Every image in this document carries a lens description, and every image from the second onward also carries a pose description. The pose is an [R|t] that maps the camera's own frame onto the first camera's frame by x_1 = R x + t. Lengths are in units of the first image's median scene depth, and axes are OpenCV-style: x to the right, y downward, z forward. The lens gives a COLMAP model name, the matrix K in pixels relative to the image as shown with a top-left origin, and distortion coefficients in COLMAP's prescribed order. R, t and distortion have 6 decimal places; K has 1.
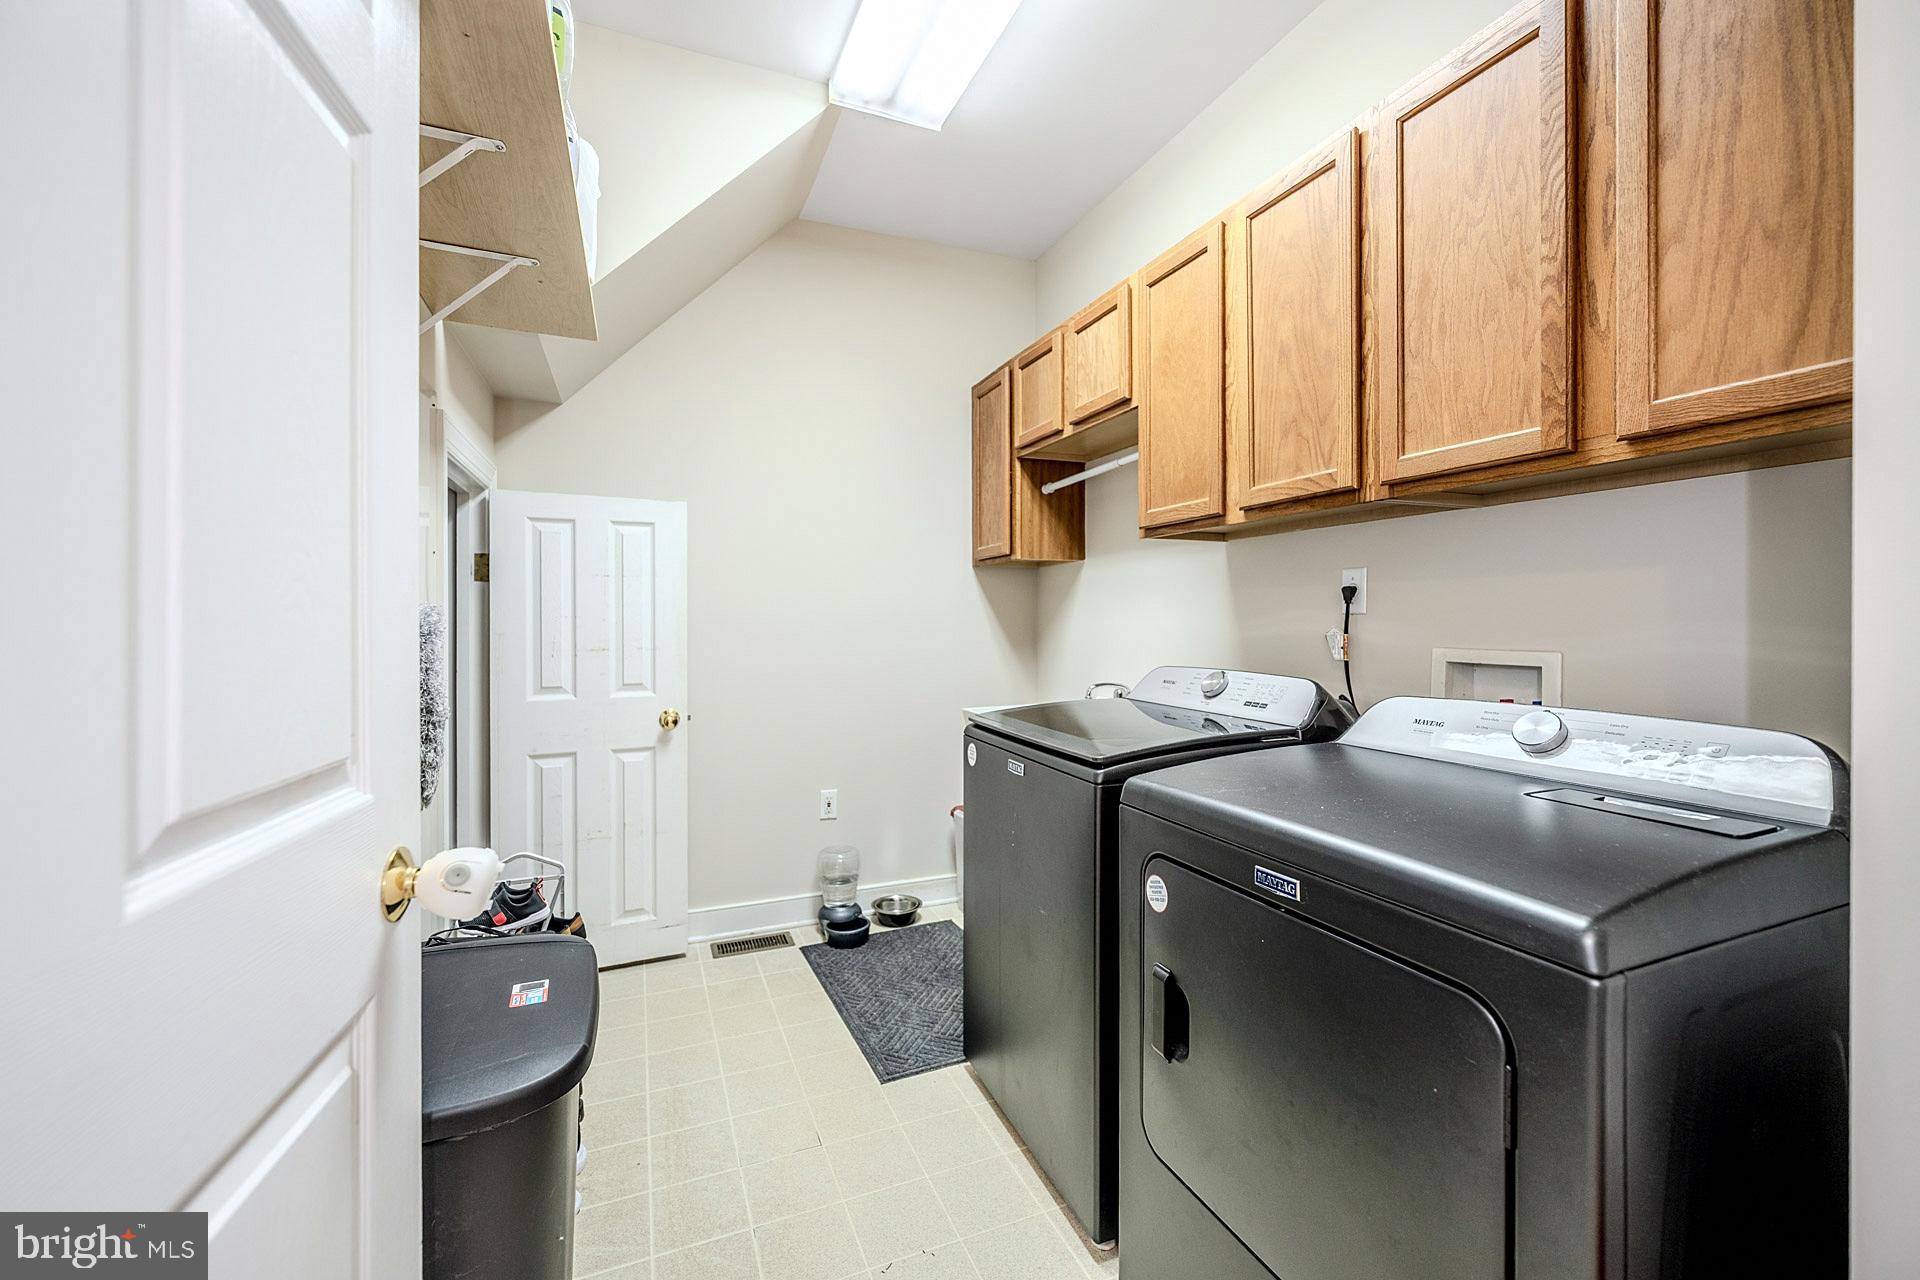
lens RADIAL K [[784.1, 0, 968.5], [0, 784.1, 600.0], [0, 0, 1]] dist [-0.001119, -0.000048]
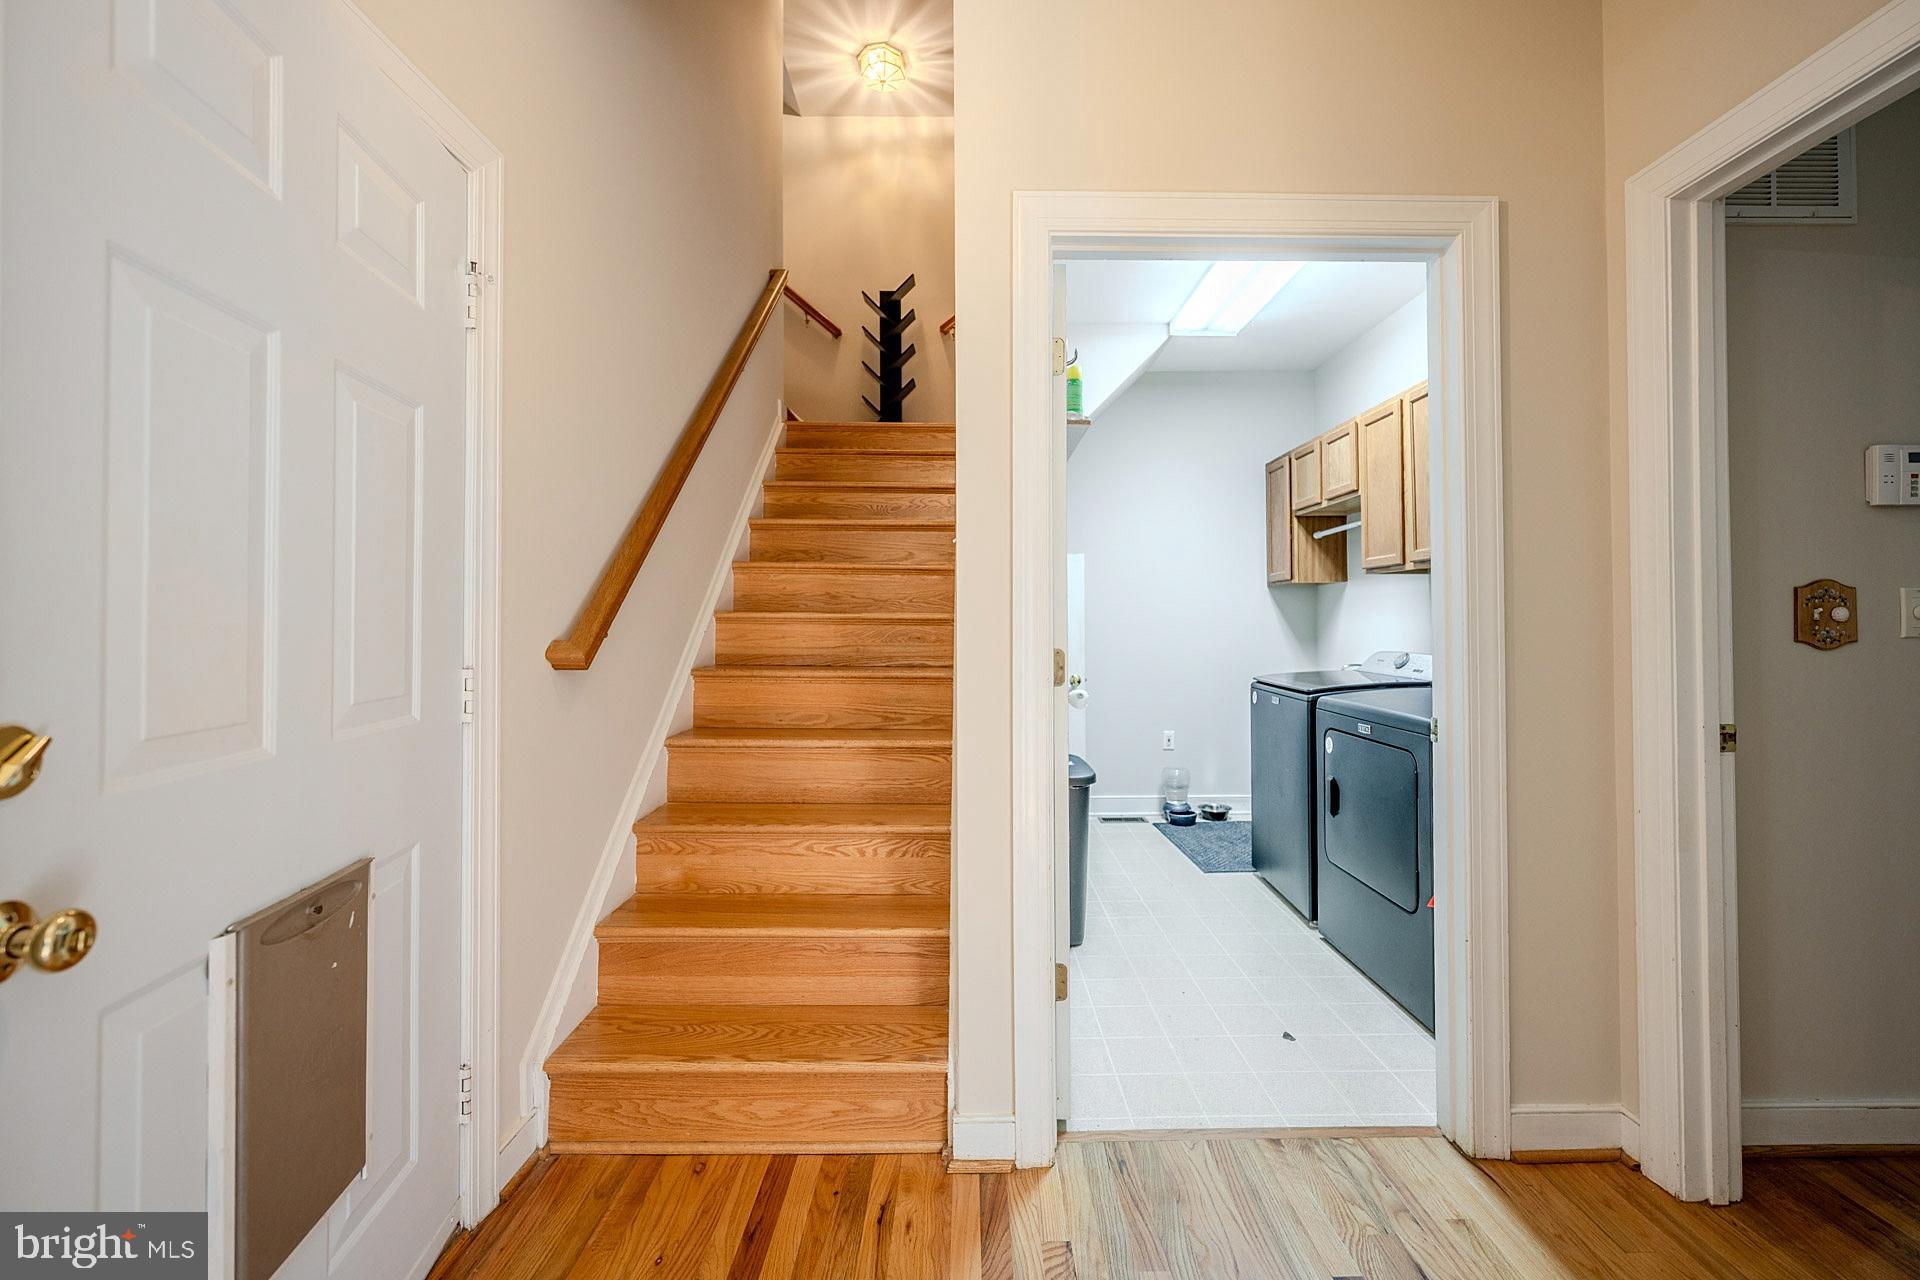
lens RADIAL K [[784.1, 0, 968.5], [0, 784.1, 600.0], [0, 0, 1]] dist [-0.001119, -0.000048]
pose [[0.920178, -0.007156, -0.391436, 0.077143], [0.006446, 0.999974, -0.003129, -0.019225], [0.391448, 0.000356, 0.920200, -0.671437]]
